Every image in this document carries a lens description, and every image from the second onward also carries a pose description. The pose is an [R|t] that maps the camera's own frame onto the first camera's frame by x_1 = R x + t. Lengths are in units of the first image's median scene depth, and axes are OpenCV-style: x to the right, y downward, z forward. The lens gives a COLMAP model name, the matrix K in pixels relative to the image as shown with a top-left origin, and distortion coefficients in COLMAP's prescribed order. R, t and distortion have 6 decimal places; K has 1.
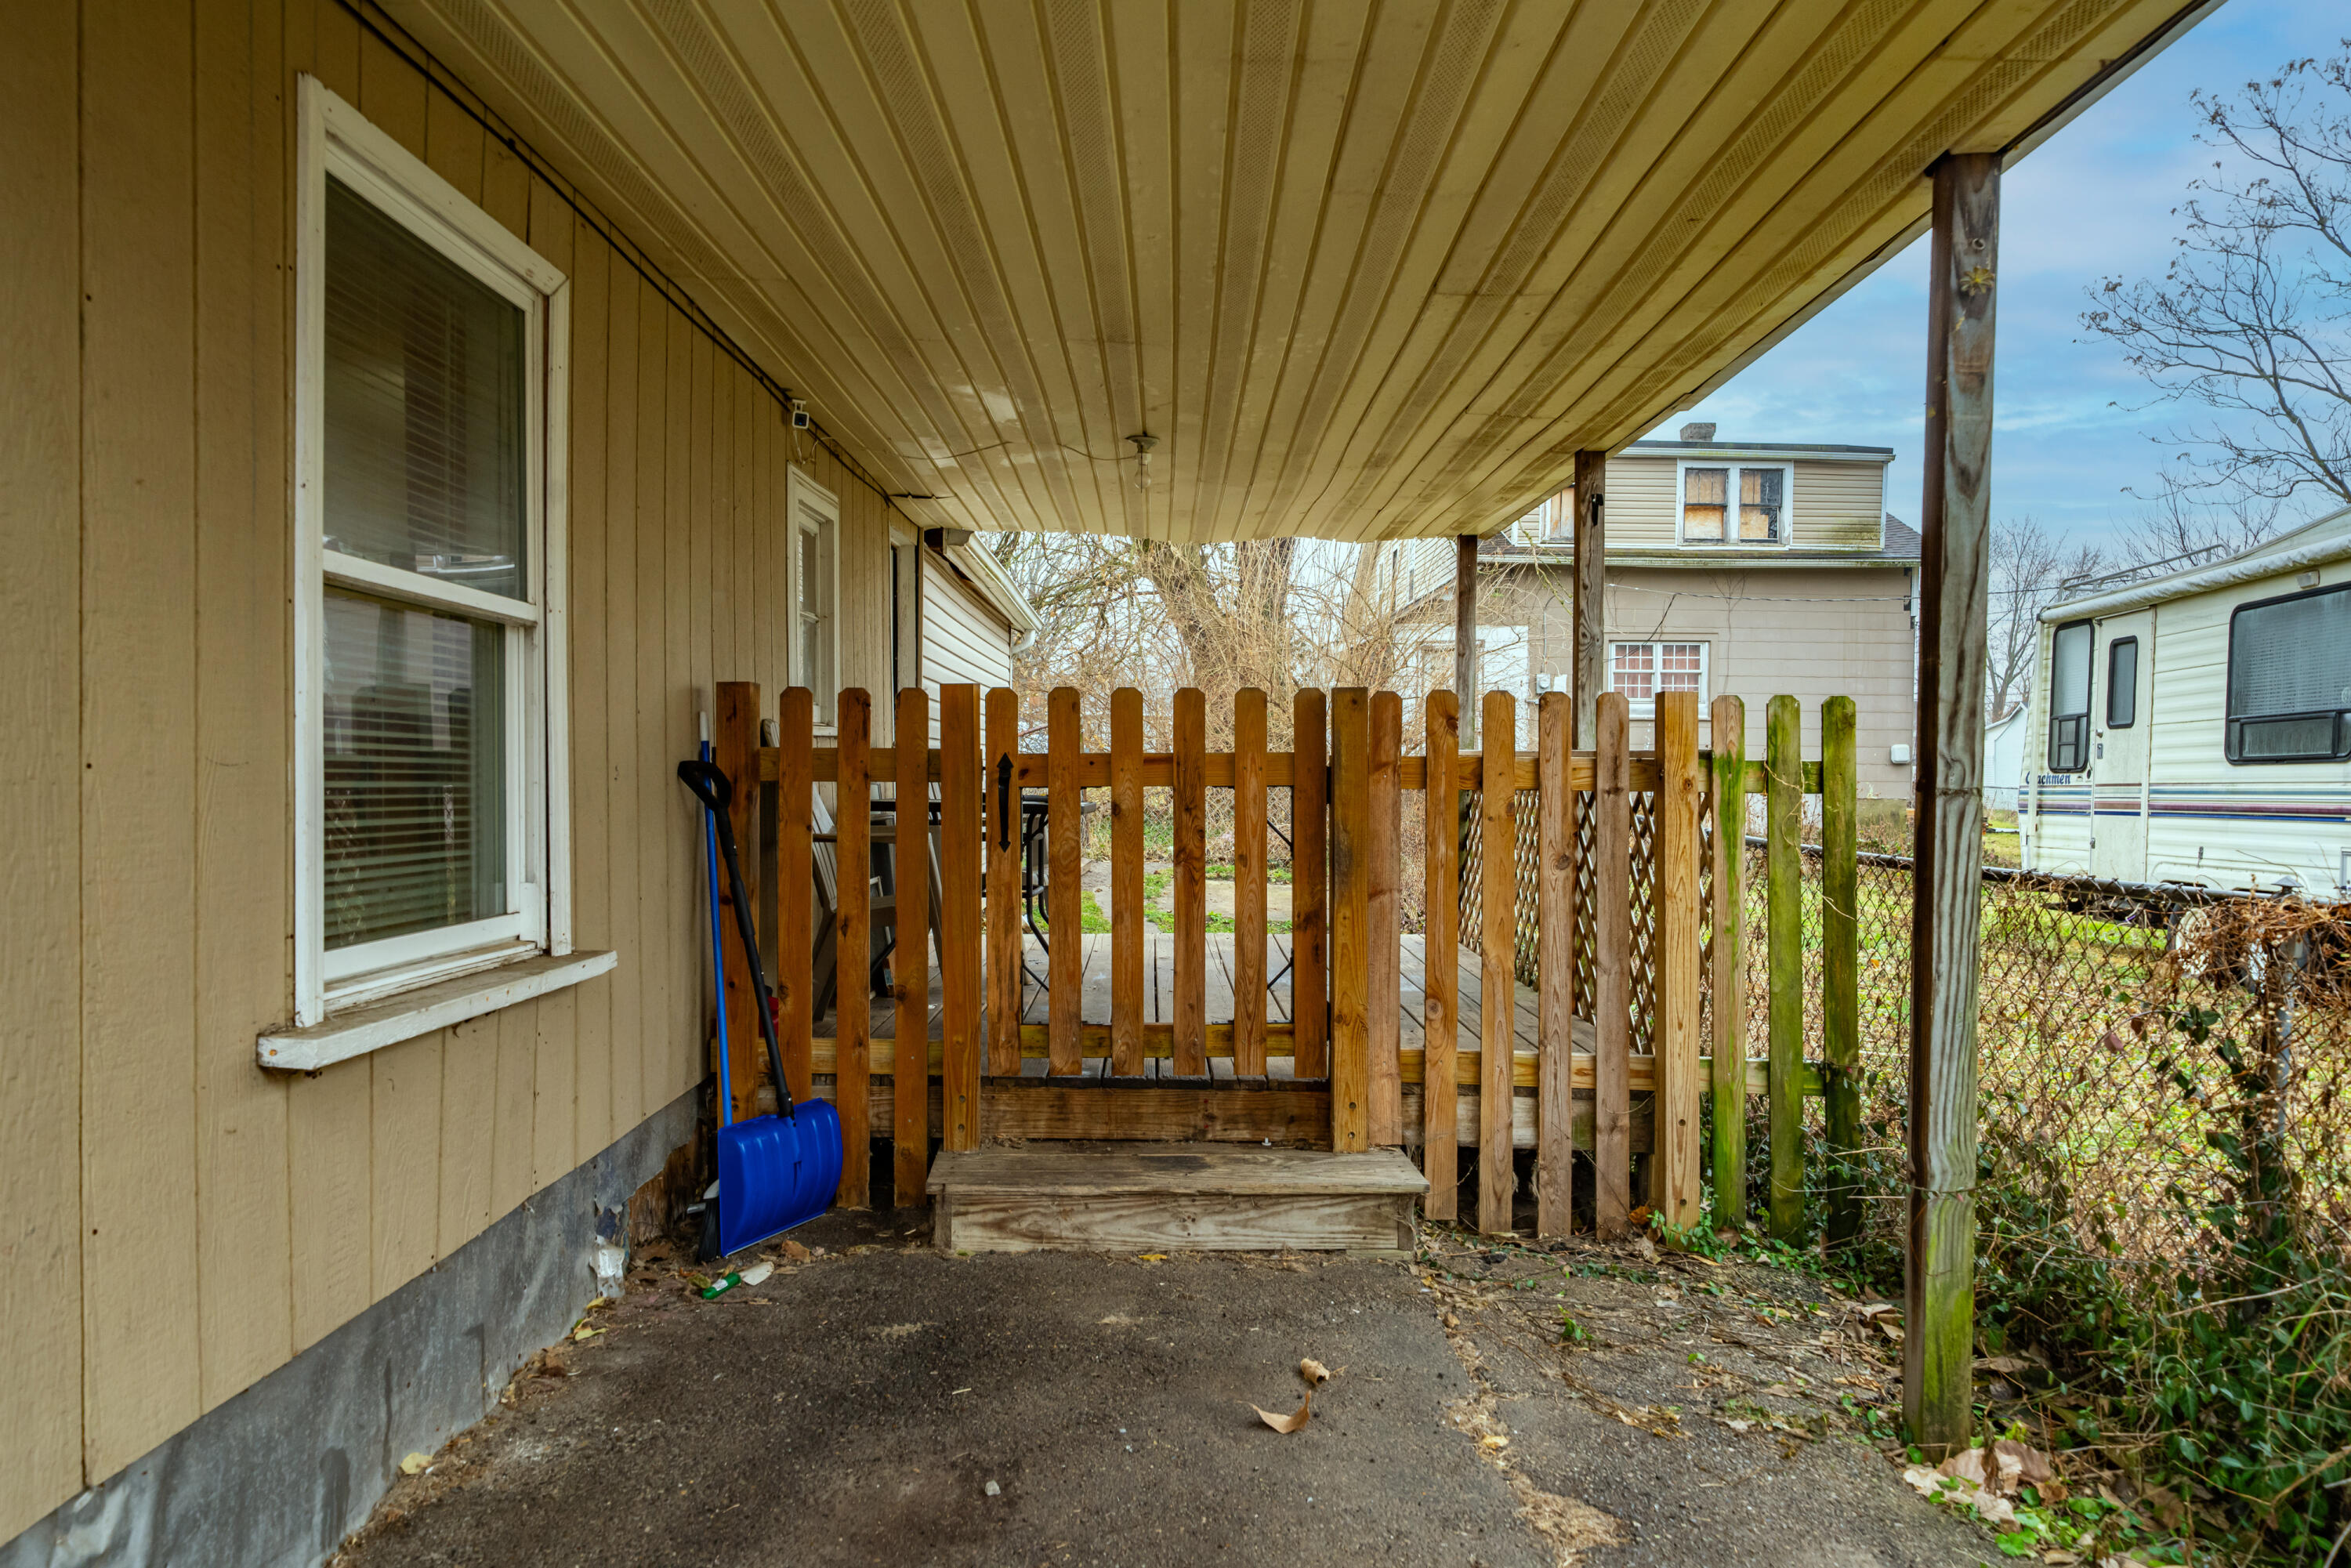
lens RADIAL K [[1572.4, 0, 1154.2], [0, 1572.4, 774.6], [0, 0, 1]] dist [-0.001352, 0.002679]
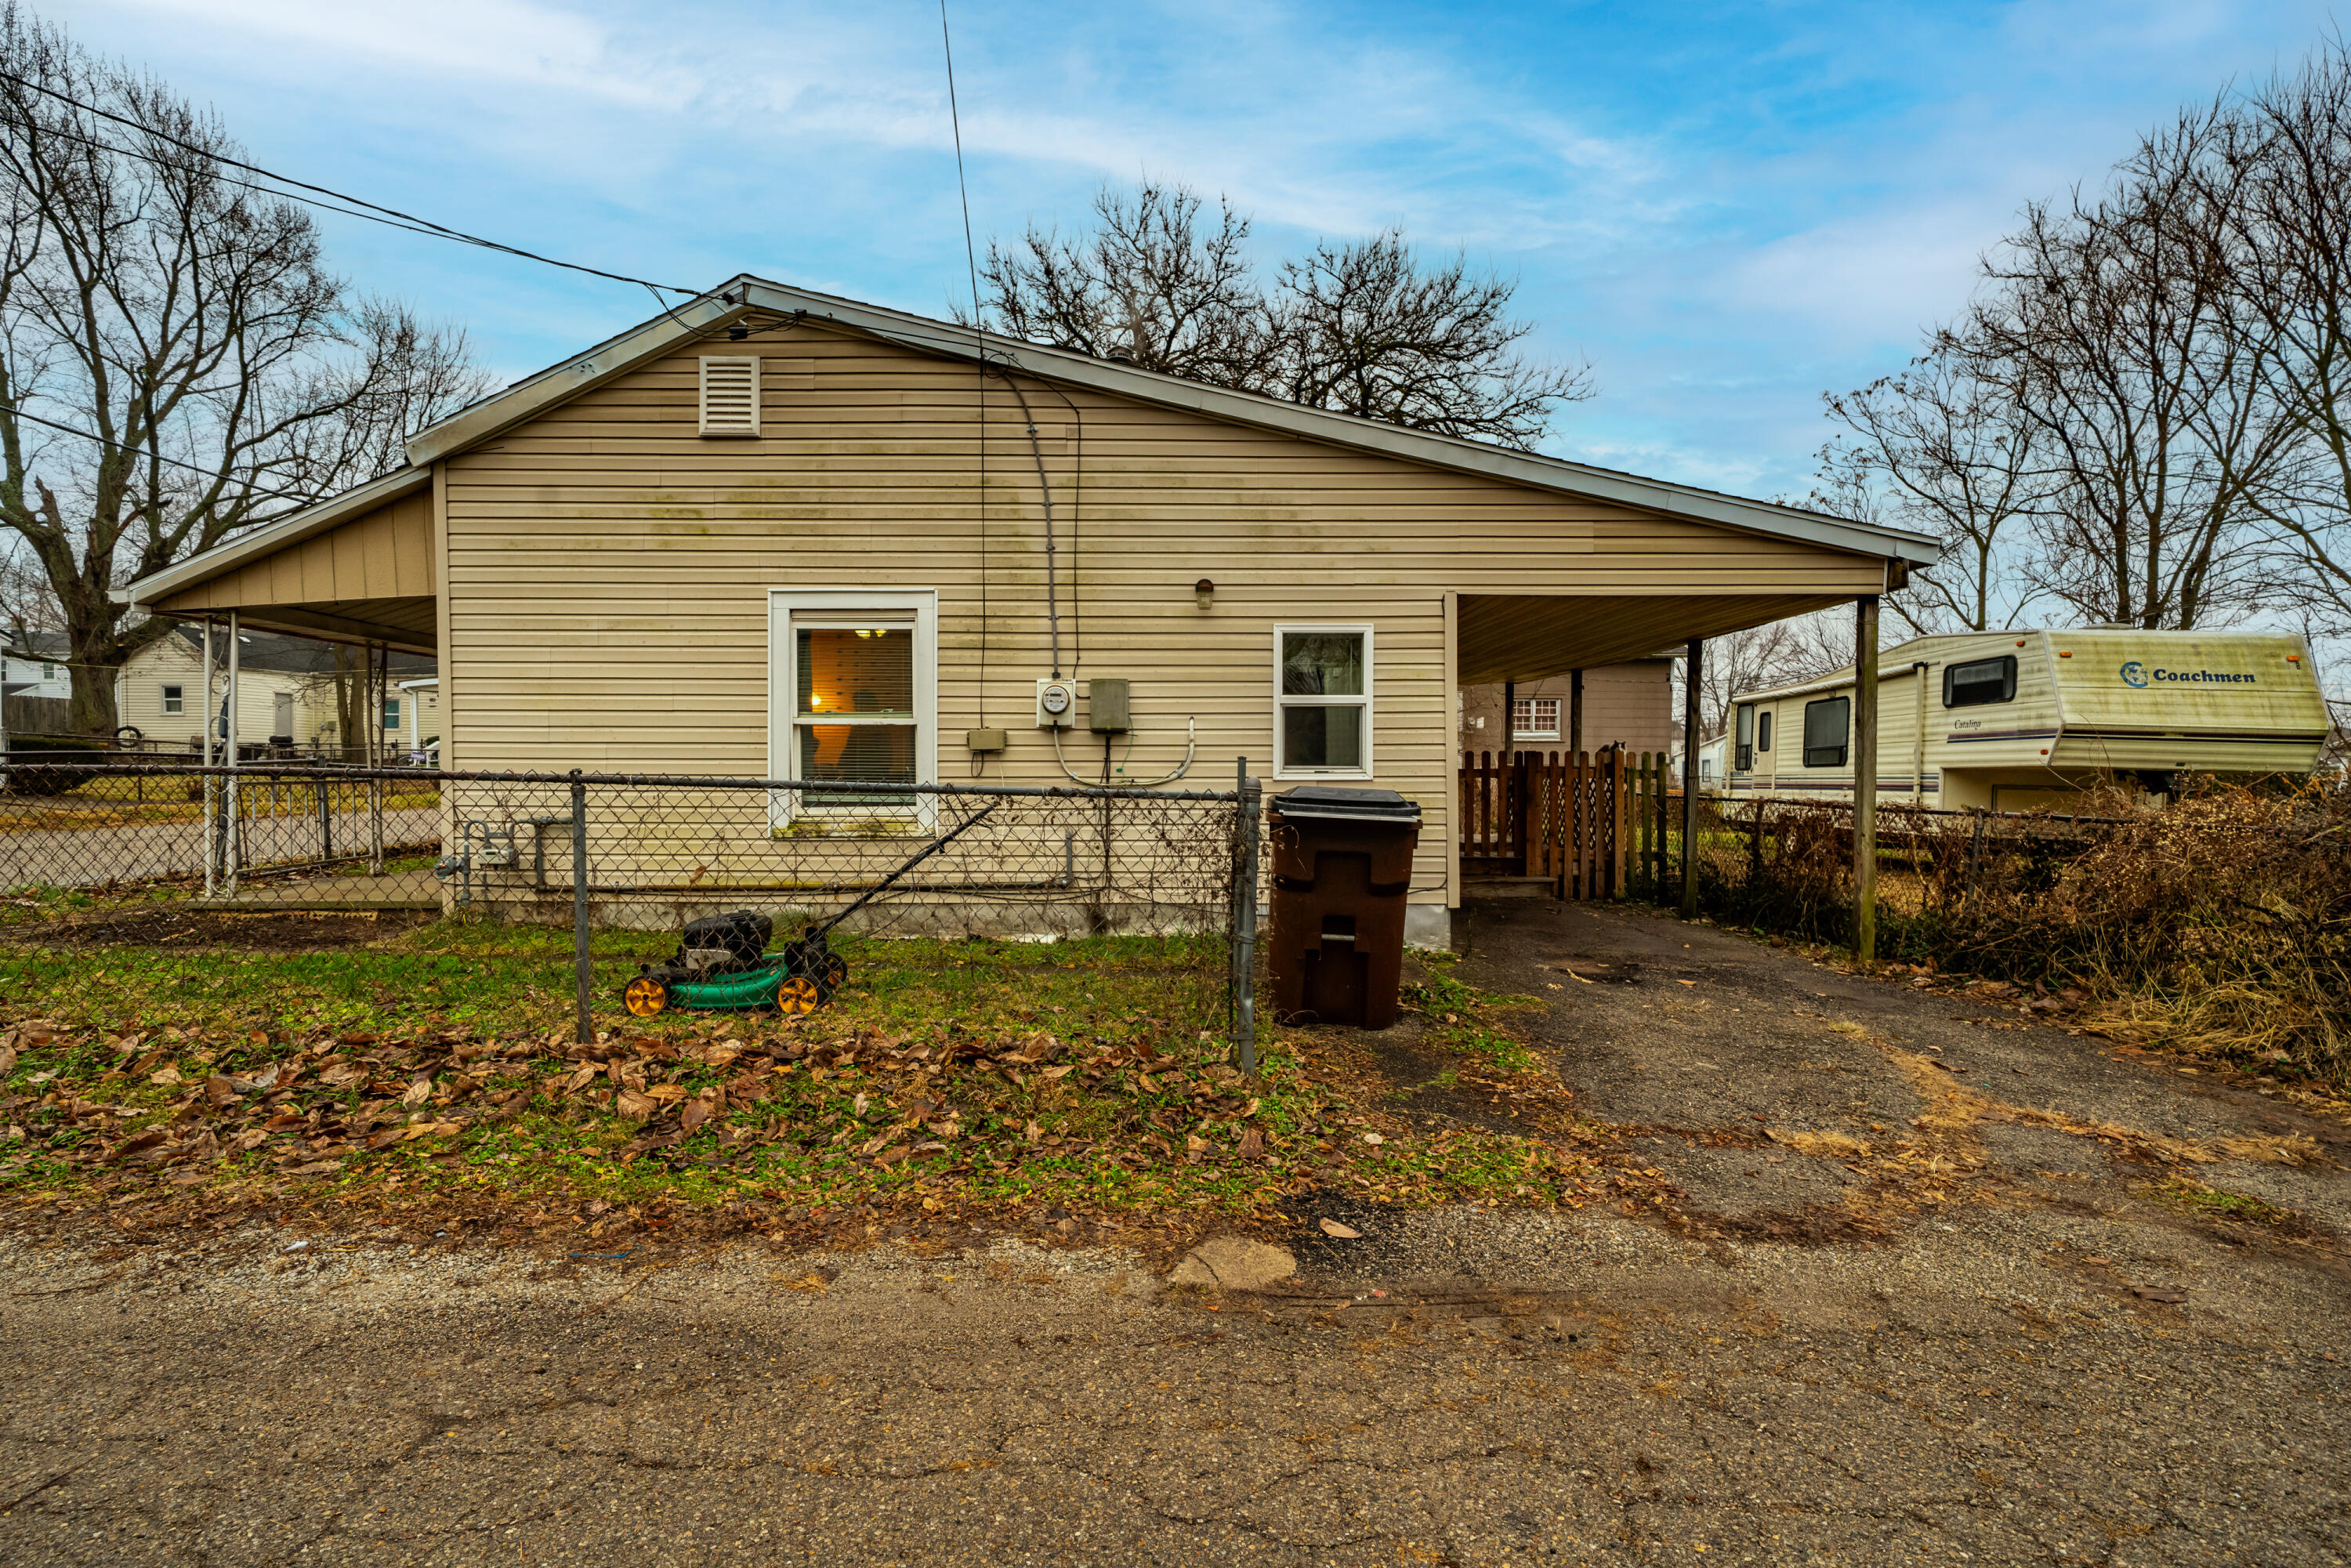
lens RADIAL K [[1074.2, 0, 1169.0], [0, 1074.2, 790.8], [0, 0, 1]] dist [0.002068, 0.000983]
pose [[0.999840, -0.007434, 0.016242, -0.756263], [0.007163, 0.999835, 0.016673, -0.009441], [-0.016363, -0.016554, 0.999729, -1.490548]]
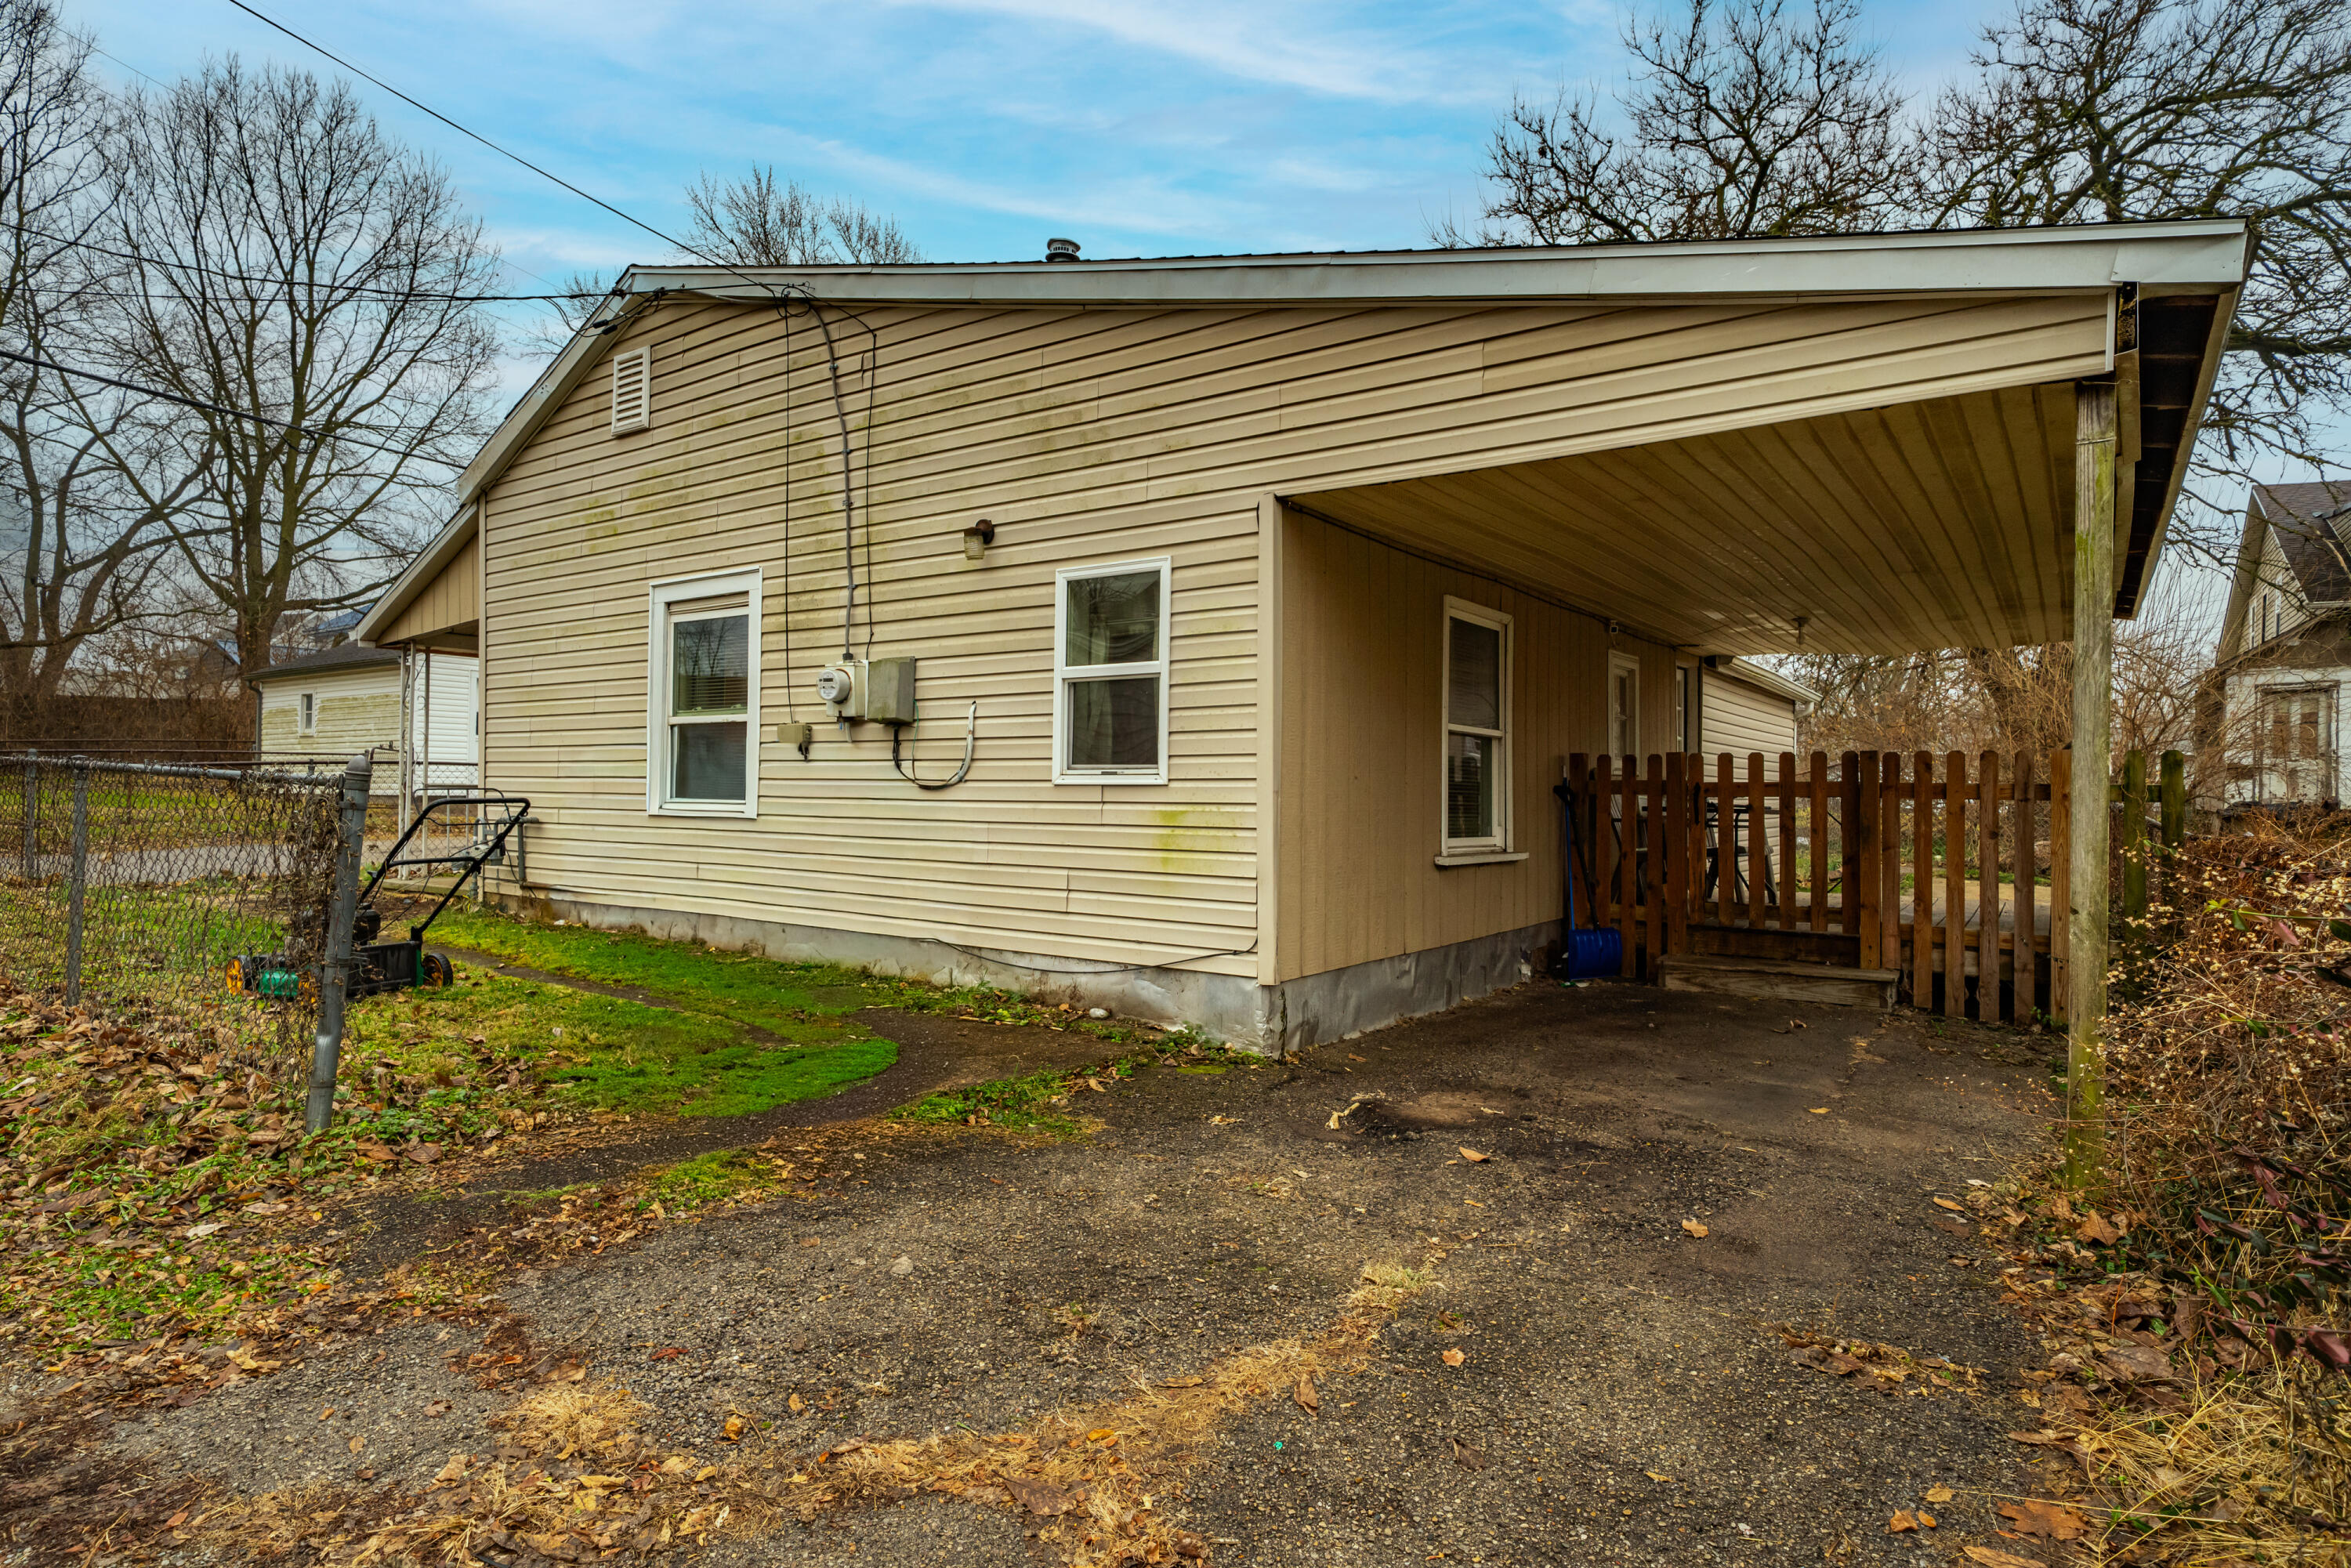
lens RADIAL K [[1271.8, 0, 1164.2], [0, 1271.8, 793.8], [0, 0, 1]] dist [0.004597, -0.000088]
pose [[0.819748, 0.000739, -0.572724, 0.324616], [-0.006850, 0.999940, -0.008514, 0.023760], [0.572683, 0.010902, 0.819704, -0.944033]]
